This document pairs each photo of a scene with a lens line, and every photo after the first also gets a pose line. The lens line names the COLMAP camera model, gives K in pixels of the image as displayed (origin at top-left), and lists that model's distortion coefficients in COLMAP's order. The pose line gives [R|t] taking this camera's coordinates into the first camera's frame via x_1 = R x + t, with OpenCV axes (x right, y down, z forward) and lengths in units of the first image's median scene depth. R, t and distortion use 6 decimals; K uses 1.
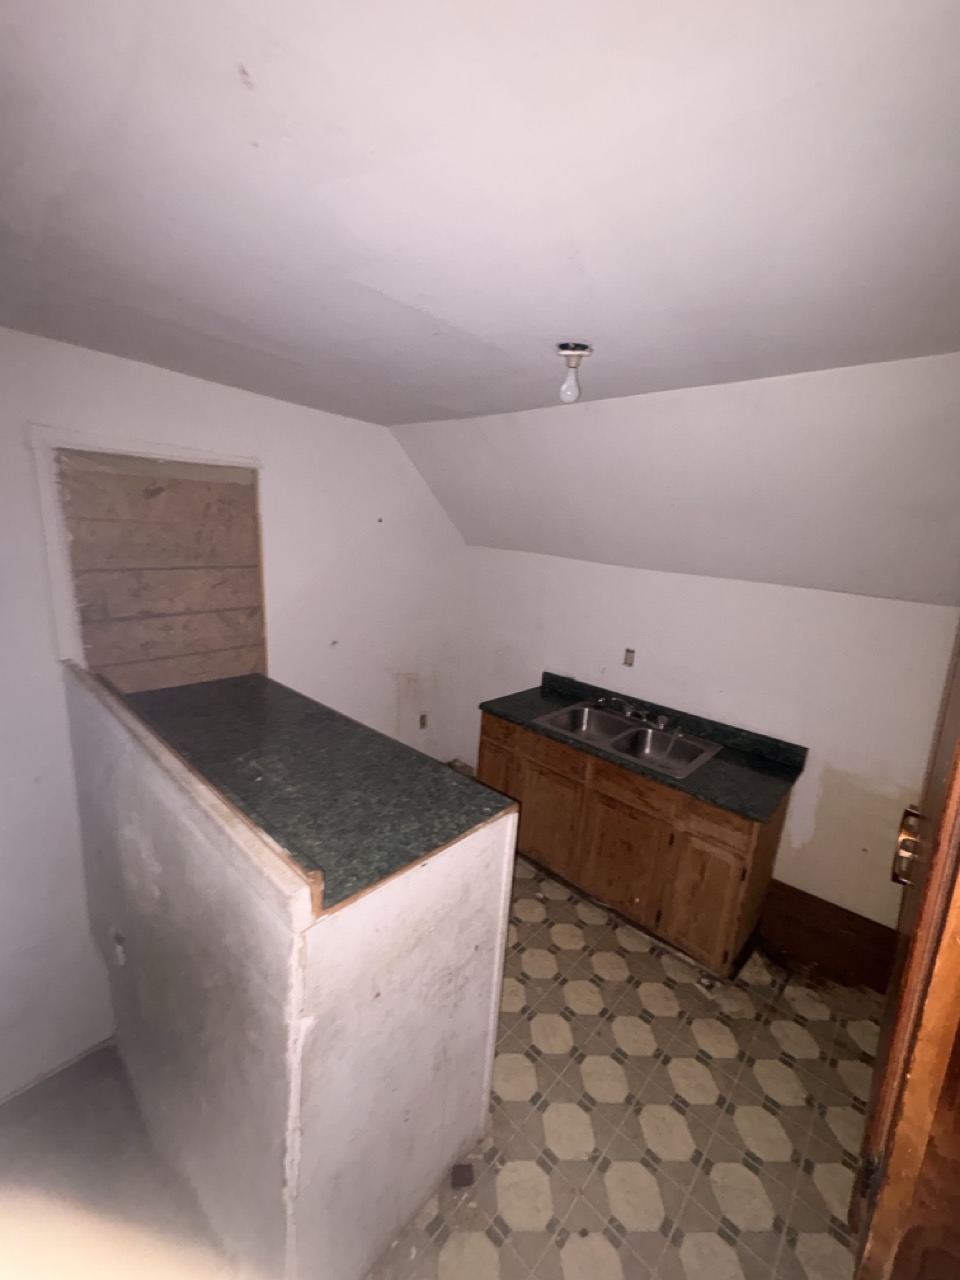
lens RADIAL K [[512.4, 0, 480.0], [0, 512.4, 640.0], [0, 0, 1]] dist [0.000039, 0.000545]
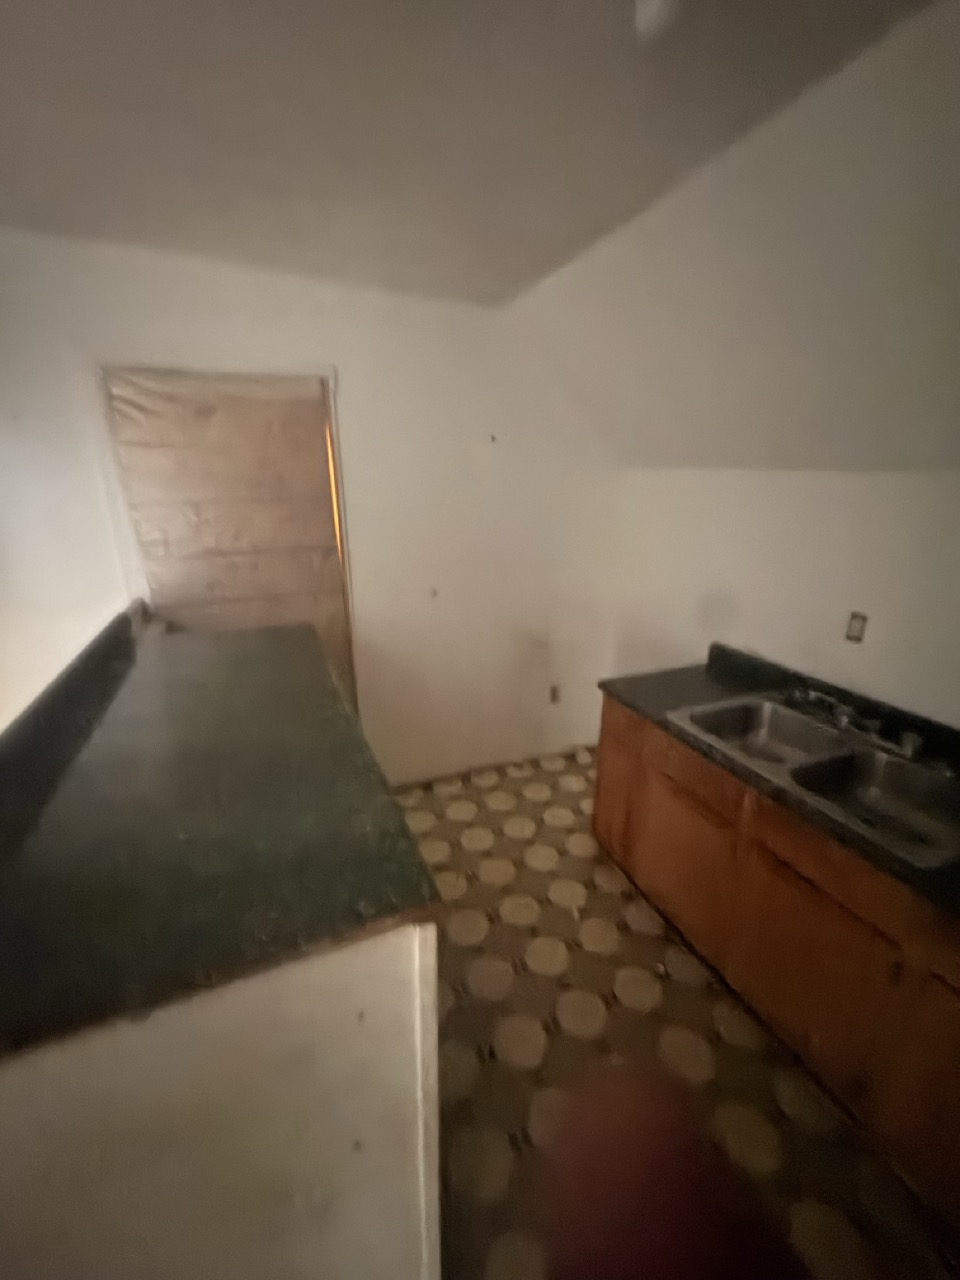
lens RADIAL K [[512.4, 0, 480.0], [0, 512.4, 640.0], [0, 0, 1]] dist [0.000039, 0.000545]
pose [[0.912651, 0.060673, -0.404212, 0.141739], [-0.030413, 0.996260, 0.080873, 0.014093], [0.407607, -0.061515, 0.911083, 0.293381]]
